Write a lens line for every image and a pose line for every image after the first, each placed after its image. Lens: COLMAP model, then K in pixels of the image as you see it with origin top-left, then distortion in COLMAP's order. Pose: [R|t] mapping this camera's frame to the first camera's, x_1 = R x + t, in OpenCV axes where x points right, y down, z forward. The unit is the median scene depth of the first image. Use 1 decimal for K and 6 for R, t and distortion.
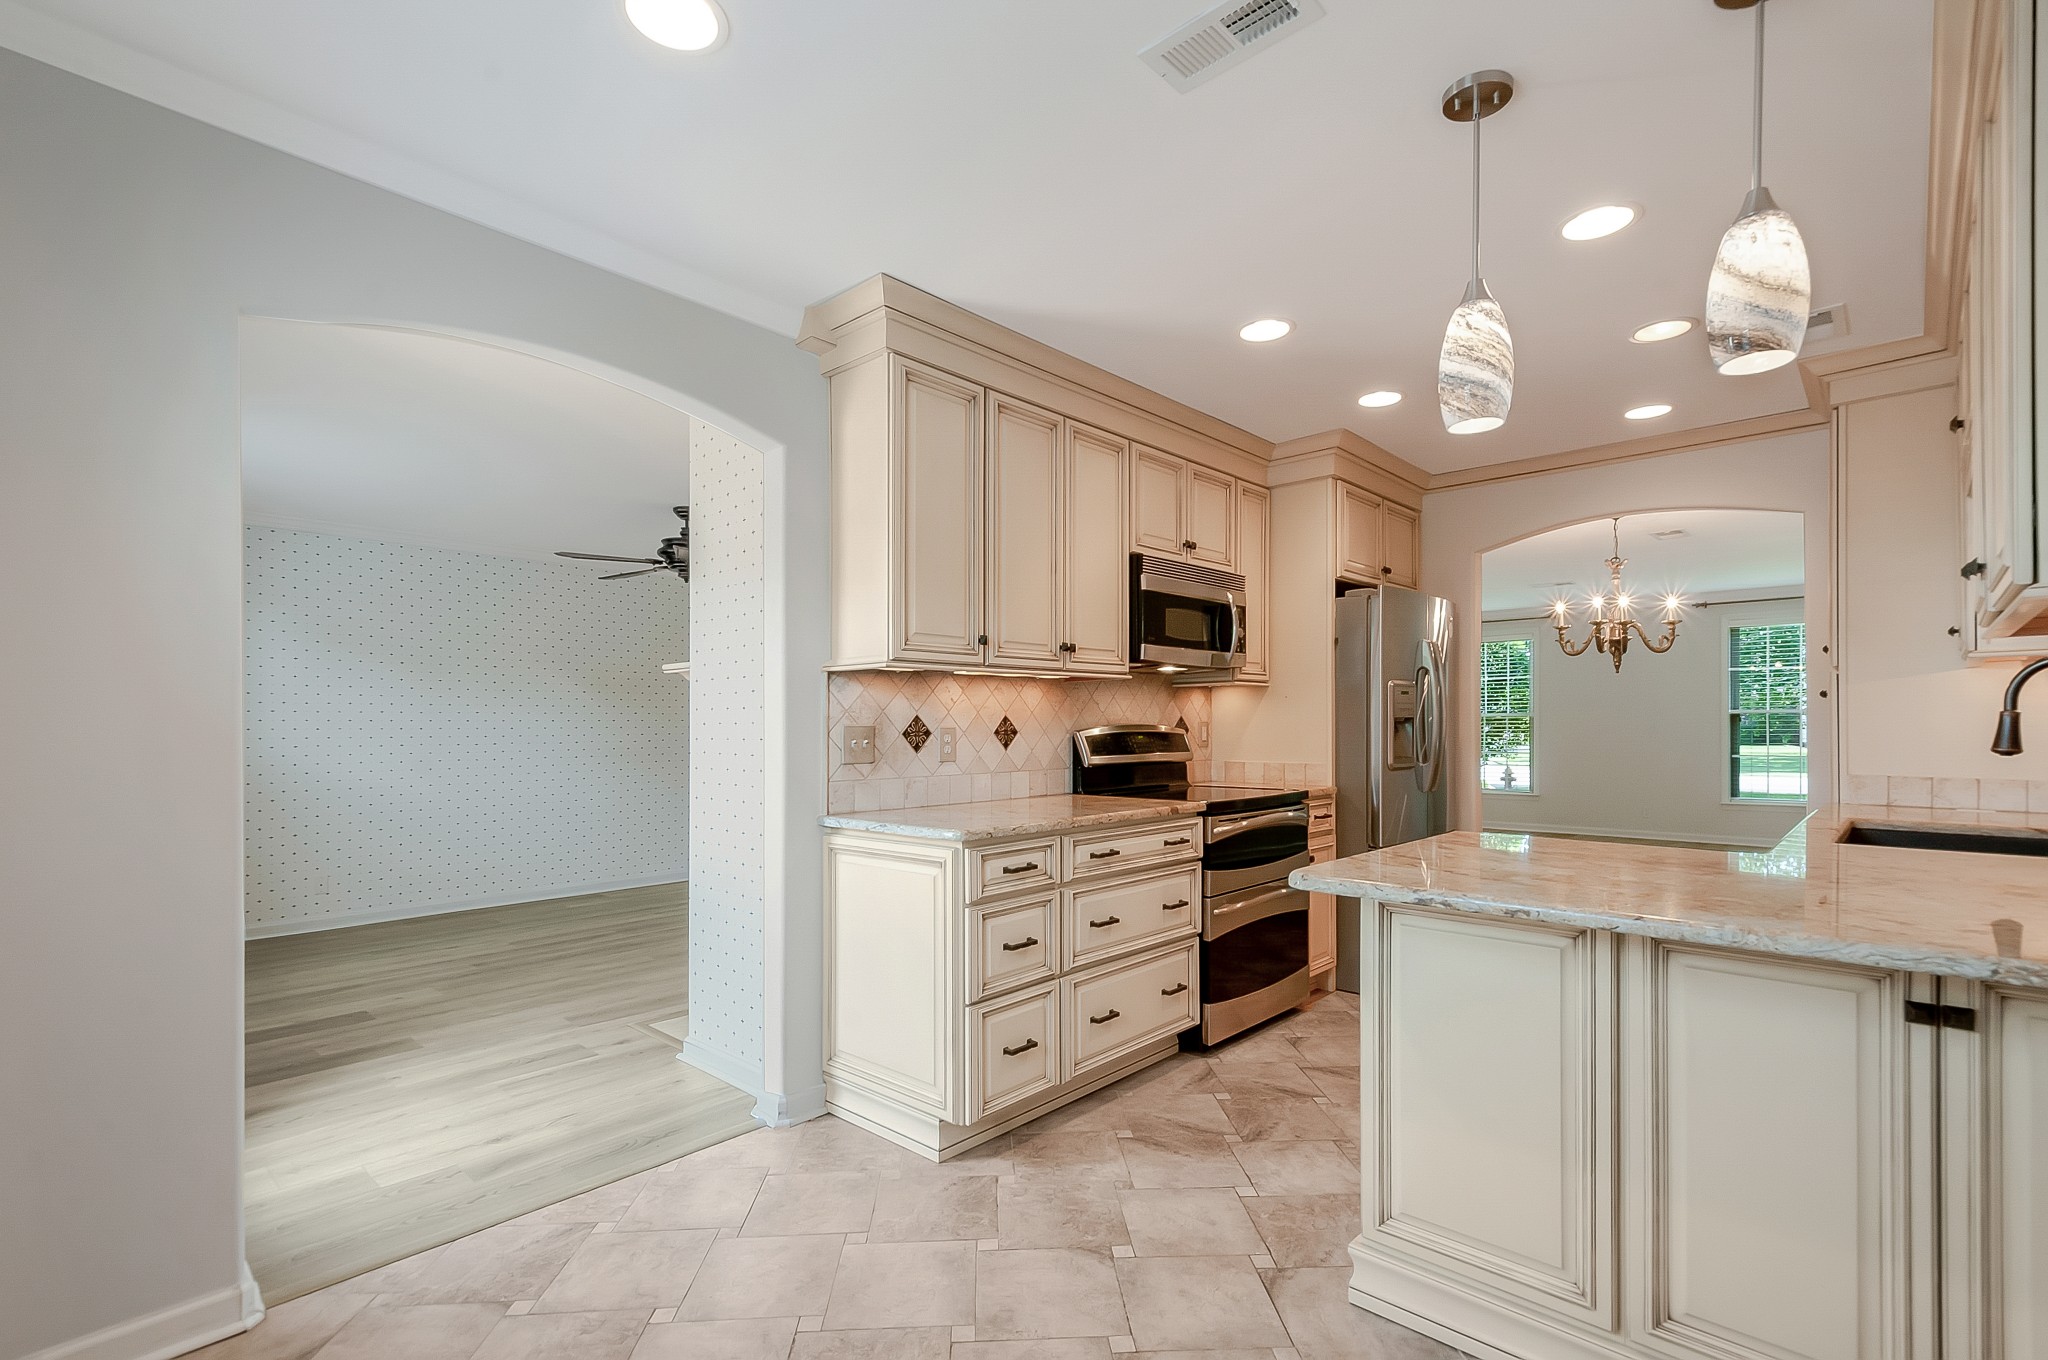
lens RADIAL K [[932.7, 0, 1033.6], [0, 932.7, 727.1], [0, 0, 1]] dist [0.024906, -0.008367]
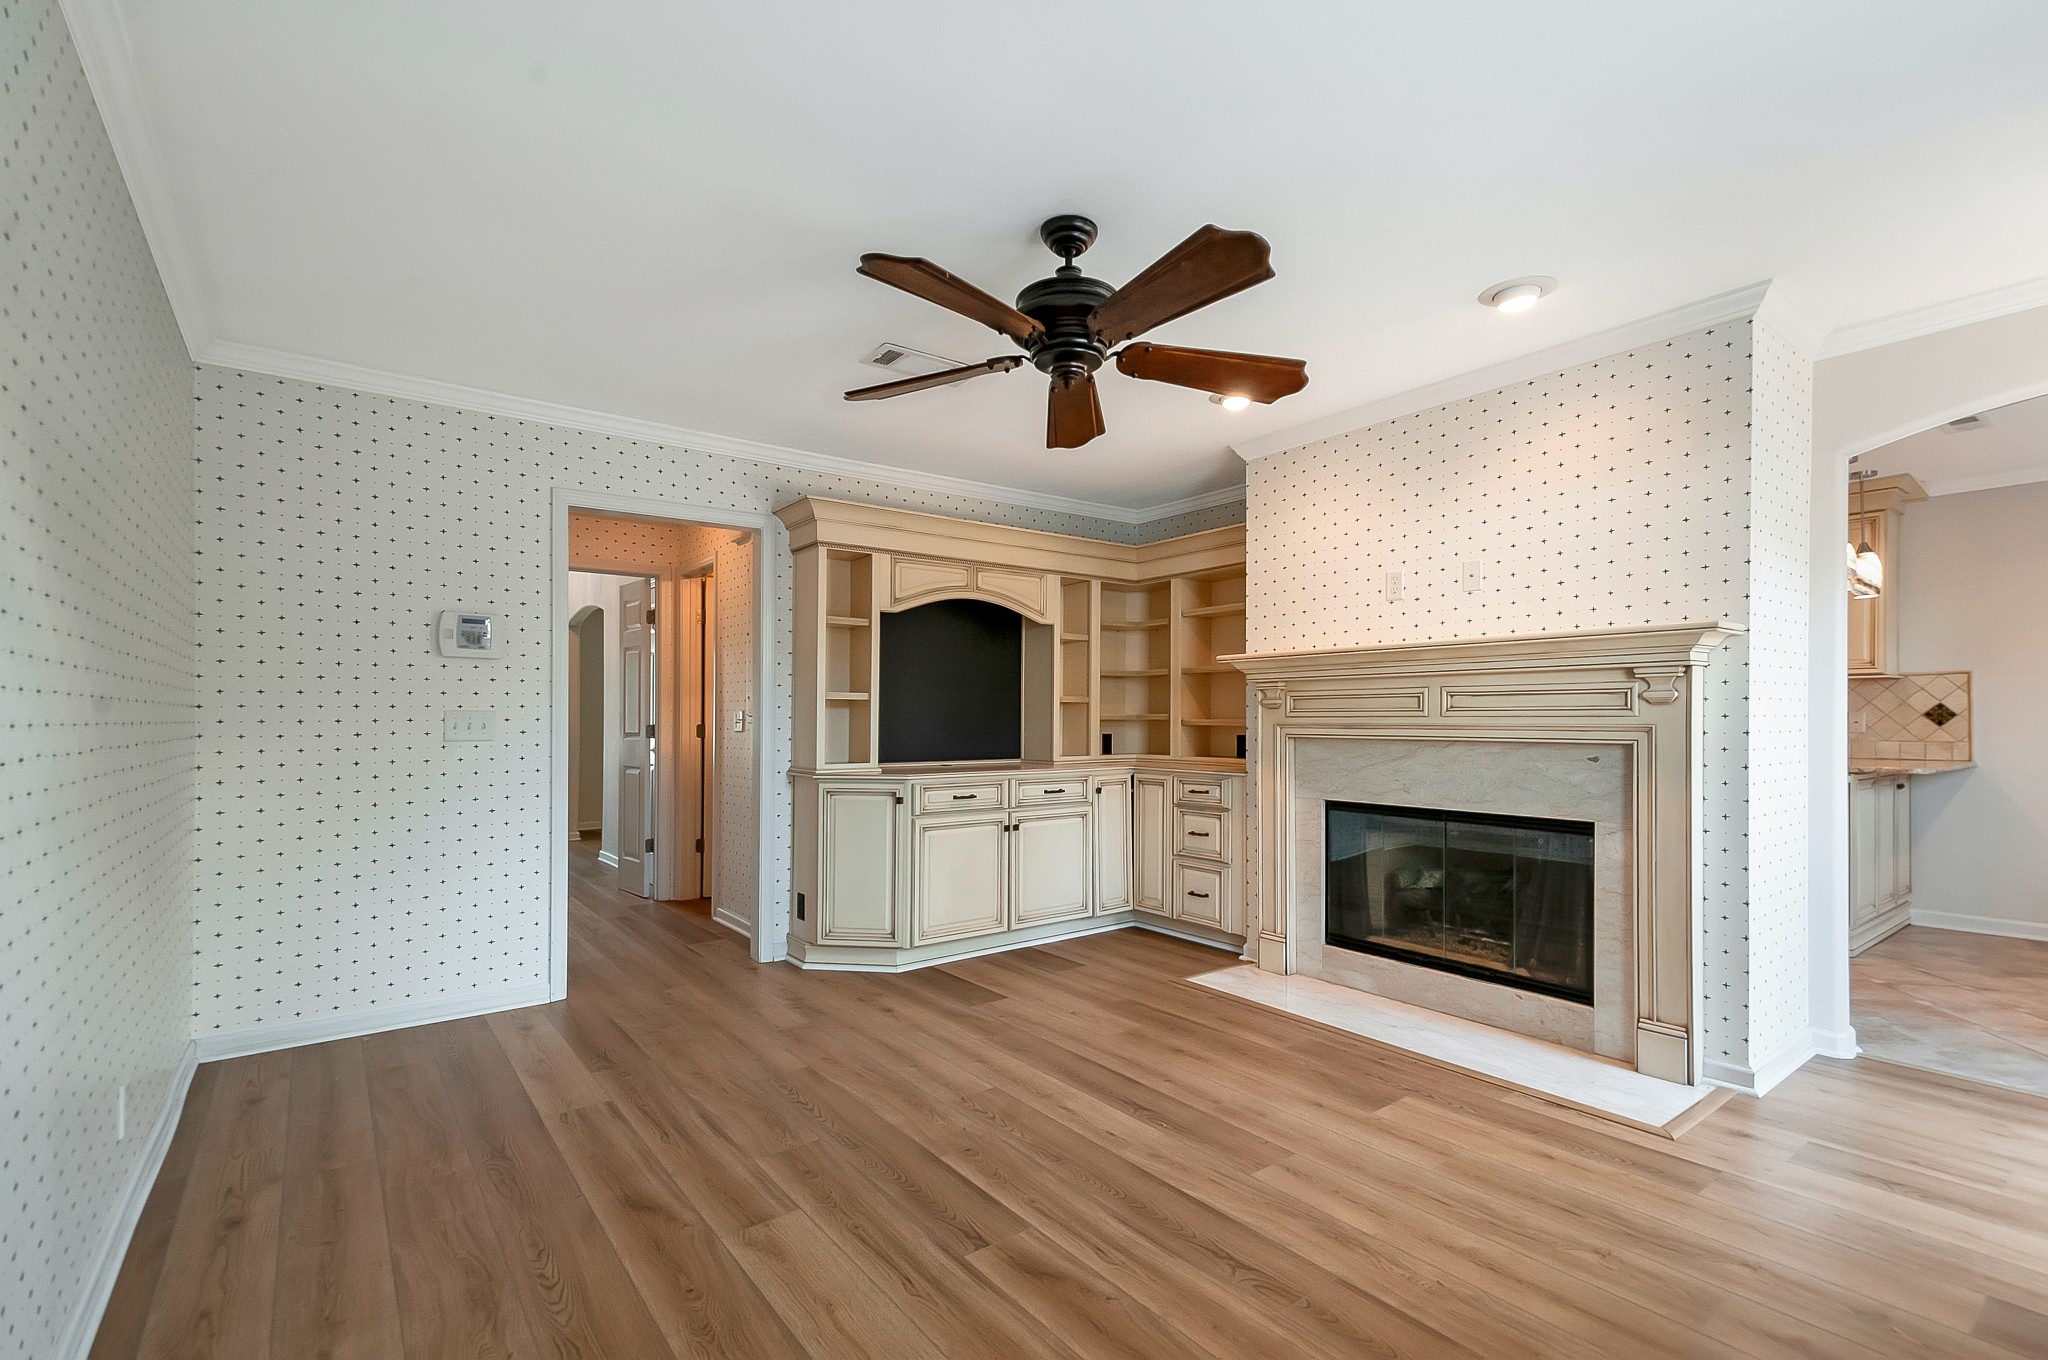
lens RADIAL K [[932.7, 0, 1033.6], [0, 932.7, 727.1], [0, 0, 1]] dist [0.024906, -0.008367]
pose [[0.160556, 0.000556, 0.987027, -1.382256], [0.002794, 0.999996, -0.001018, 0.025109], [-0.987023, 0.002922, 0.160554, 1.585660]]
